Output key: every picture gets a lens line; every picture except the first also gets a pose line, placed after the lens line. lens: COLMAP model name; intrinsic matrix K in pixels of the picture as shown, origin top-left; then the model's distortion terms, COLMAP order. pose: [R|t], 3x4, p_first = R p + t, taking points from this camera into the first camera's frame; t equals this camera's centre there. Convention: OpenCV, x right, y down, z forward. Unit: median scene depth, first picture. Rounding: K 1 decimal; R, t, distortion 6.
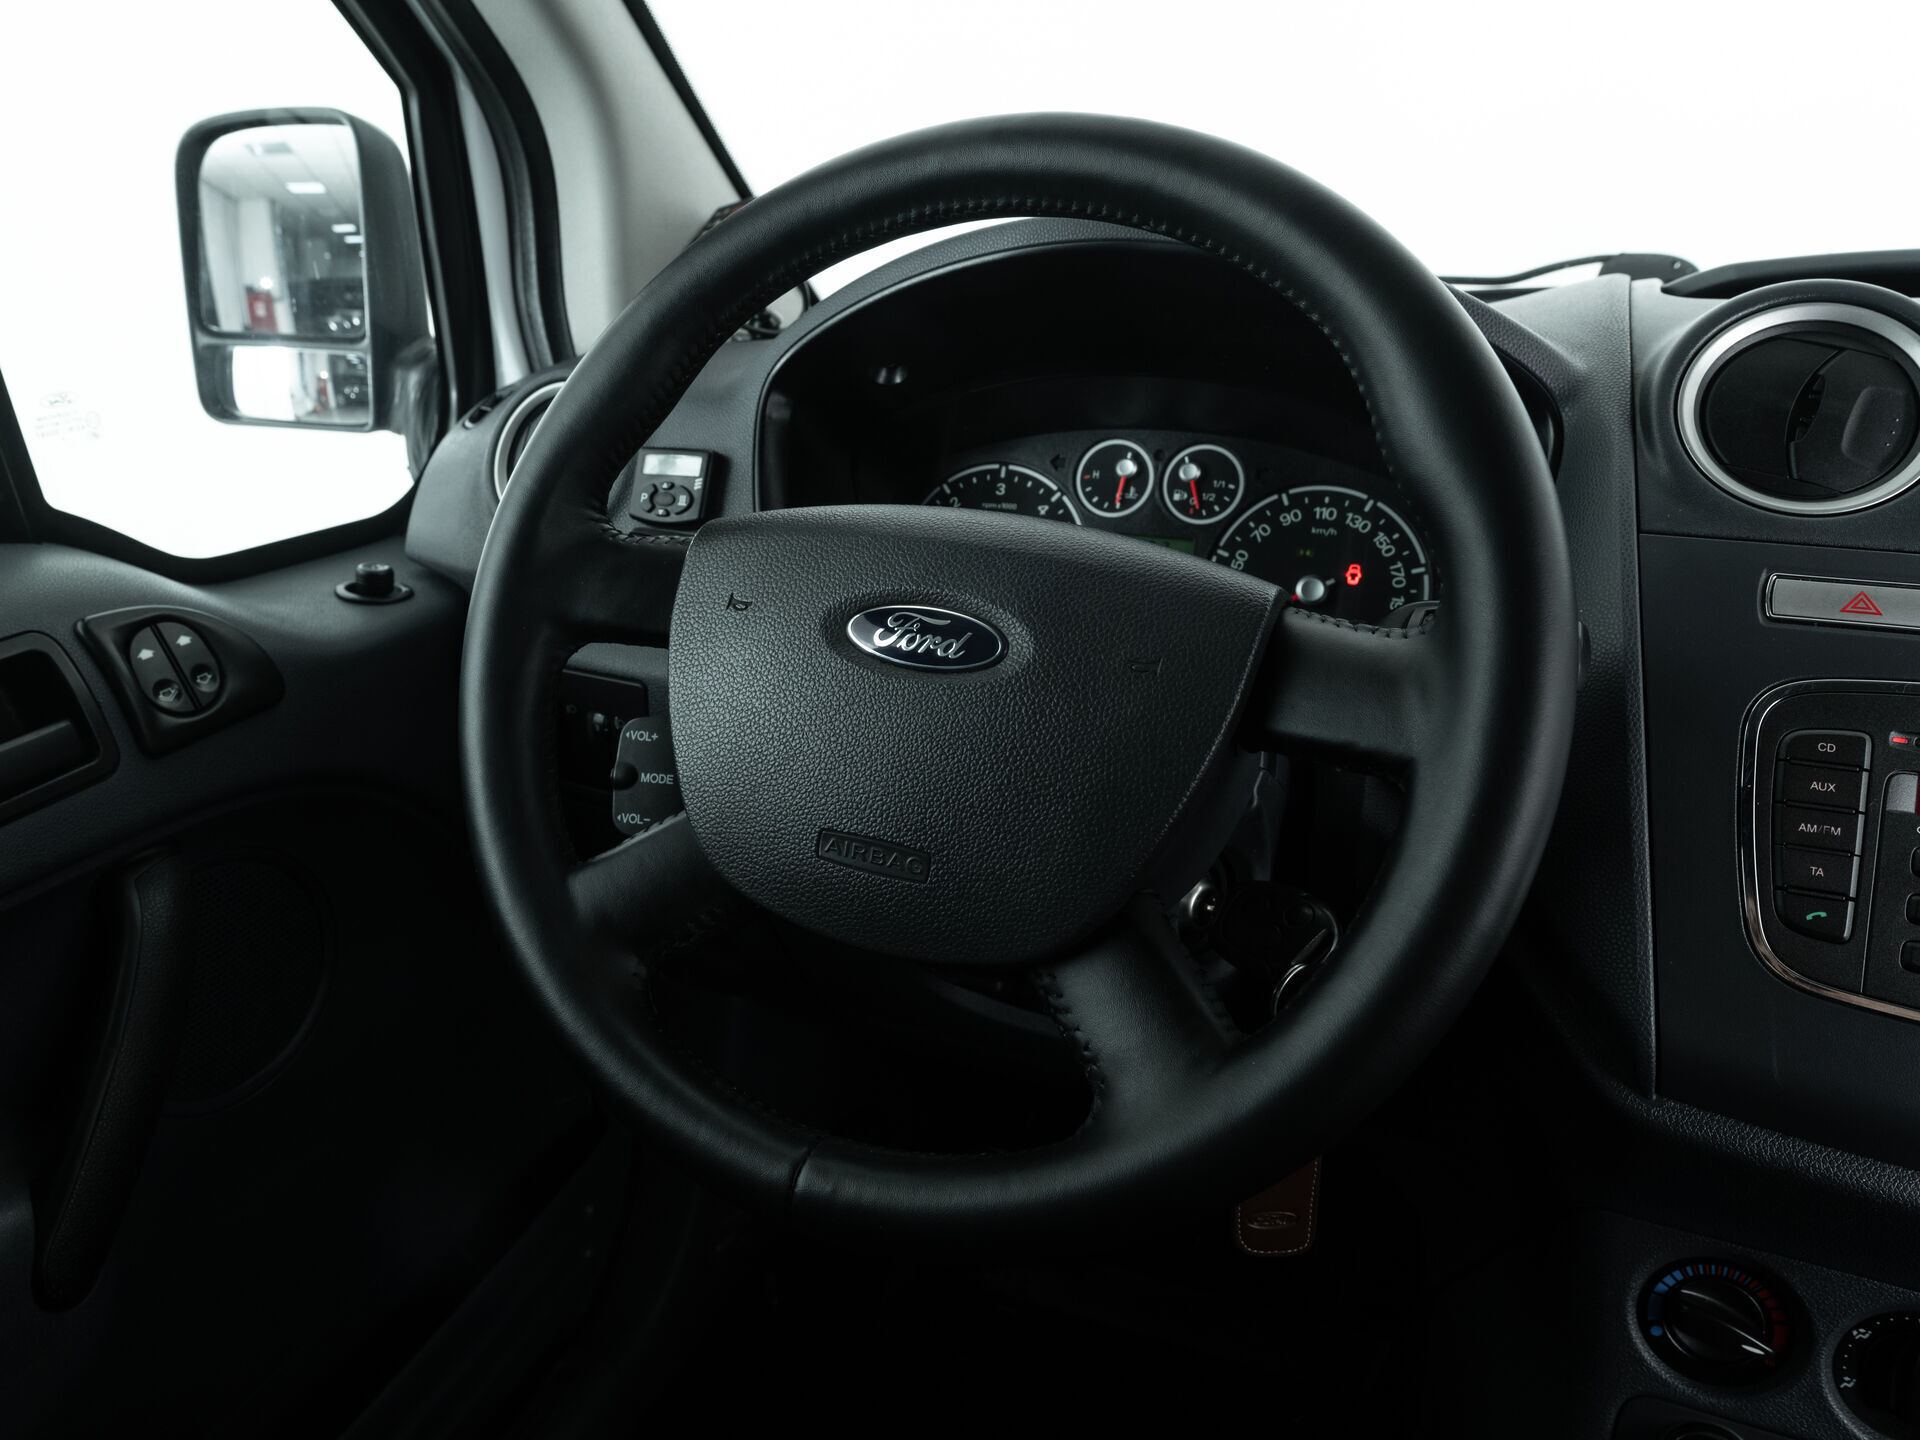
lens RADIAL K [[1249.9, 0, 946.6], [0, 1249.9, 728.6], [0, 0, 1]] dist [-0.000292, 0.001798]
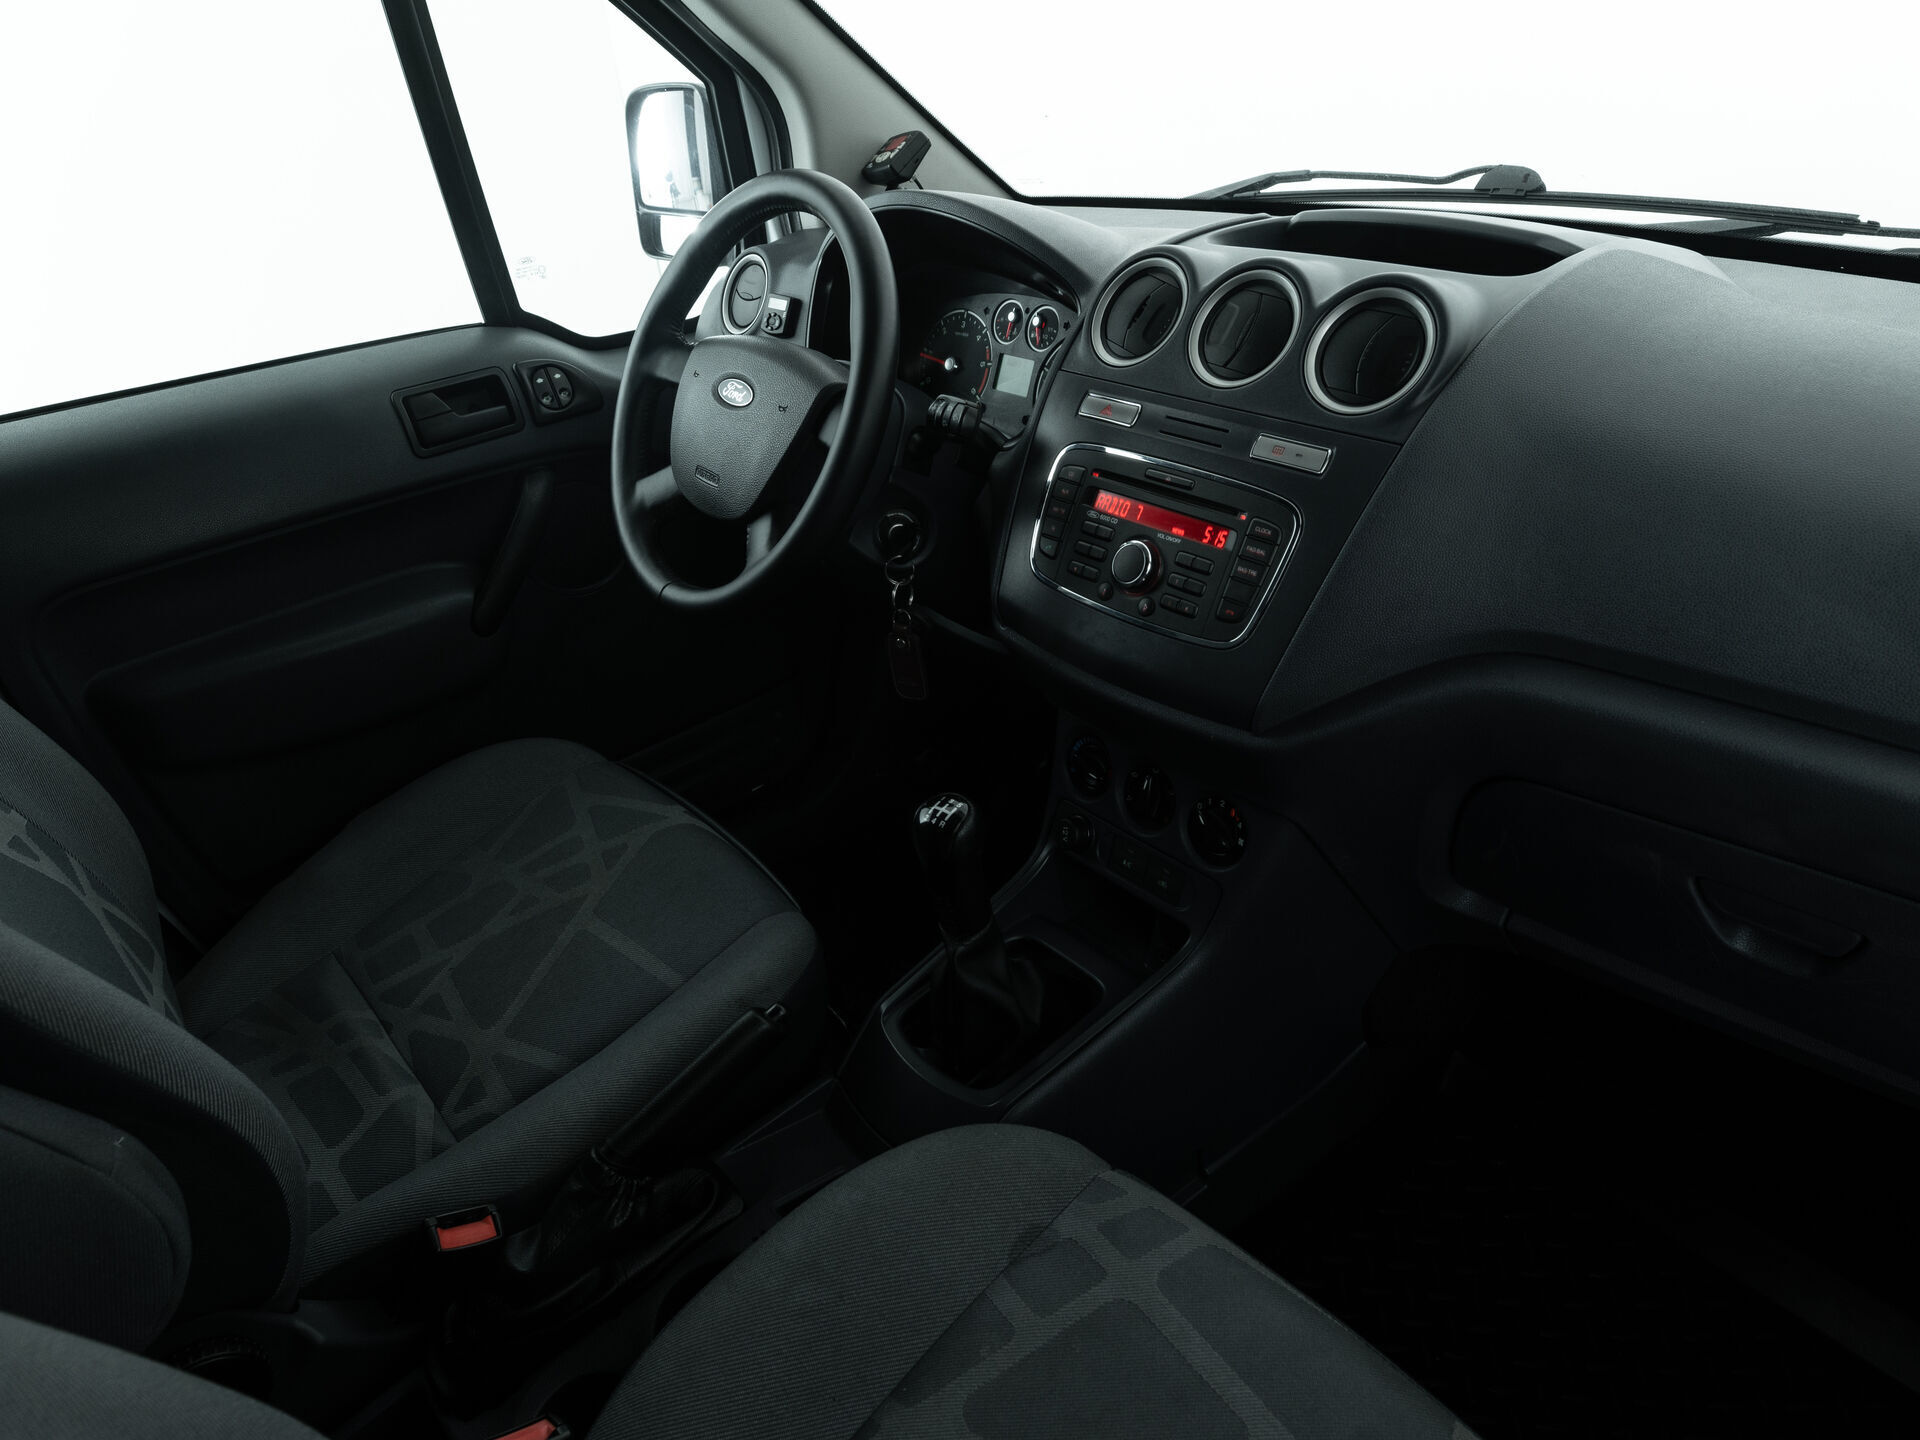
lens RADIAL K [[1249.9, 0, 962.1], [0, 1249.9, 723.0], [0, 0, 1]] dist [-0.000292, 0.001798]
pose [[0.903459, 0.177484, -0.390208, 0.922038], [-0.121365, 0.978923, 0.164258, 0.073473], [0.411136, -0.101043, 0.905957, -0.711814]]
